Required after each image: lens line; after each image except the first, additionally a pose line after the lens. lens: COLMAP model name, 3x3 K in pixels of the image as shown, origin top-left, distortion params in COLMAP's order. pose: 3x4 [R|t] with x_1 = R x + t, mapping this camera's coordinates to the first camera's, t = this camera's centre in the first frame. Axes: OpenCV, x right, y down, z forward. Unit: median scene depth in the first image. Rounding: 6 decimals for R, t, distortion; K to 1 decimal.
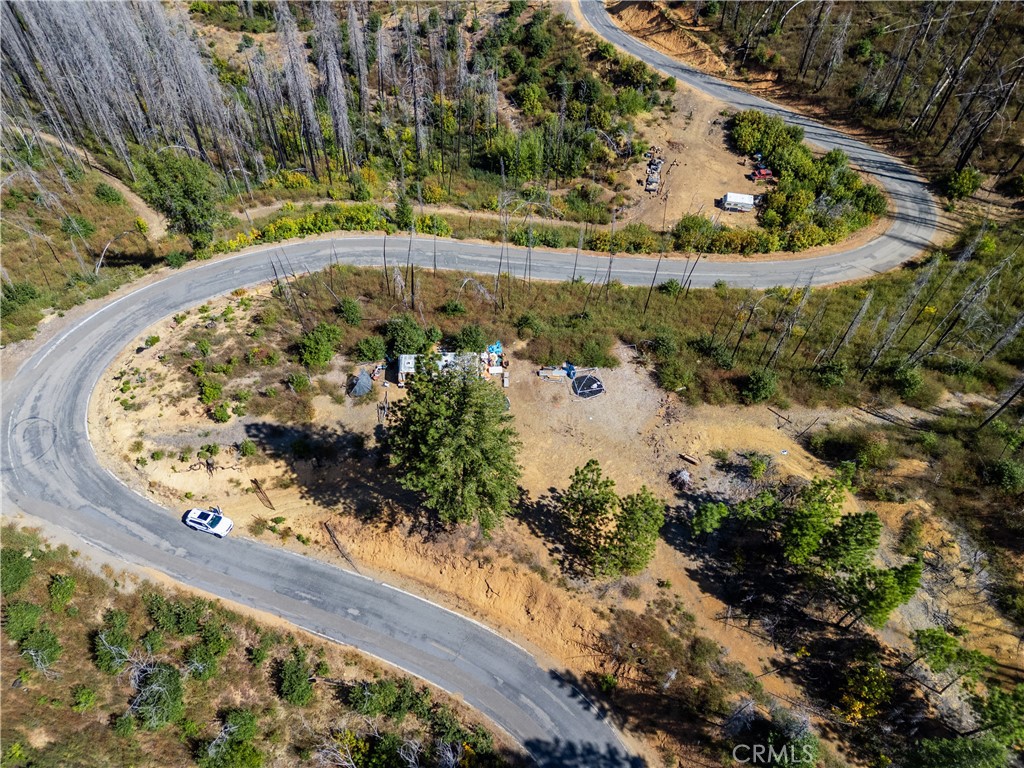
lens RADIAL K [[741.8, 0, 507.3], [0, 741.8, 379.3], [0, 0, 1]] dist [0.087765, -0.091756]
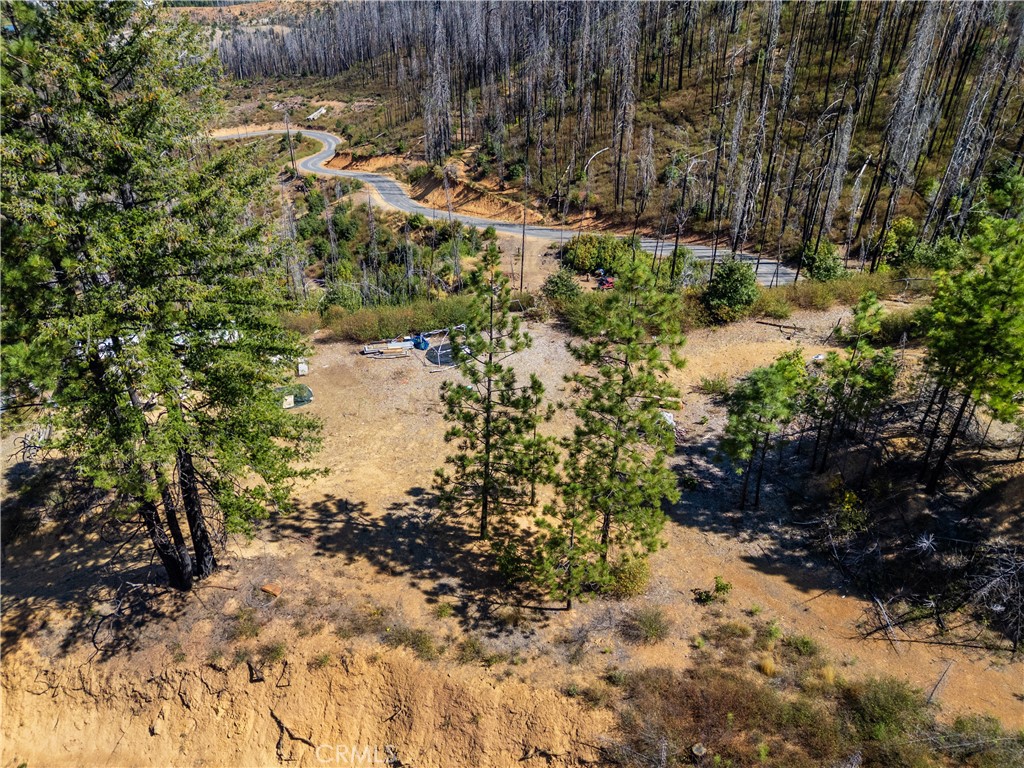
lens RADIAL K [[741.8, 0, 507.3], [0, 741.8, 379.3], [0, 0, 1]] dist [0.087765, -0.091756]
pose [[0.966273, -0.135869, 0.218761, 0.024740], [0.210920, 0.904937, -0.369597, 0.276718], [-0.147748, 0.403273, 0.903073, 0.557174]]
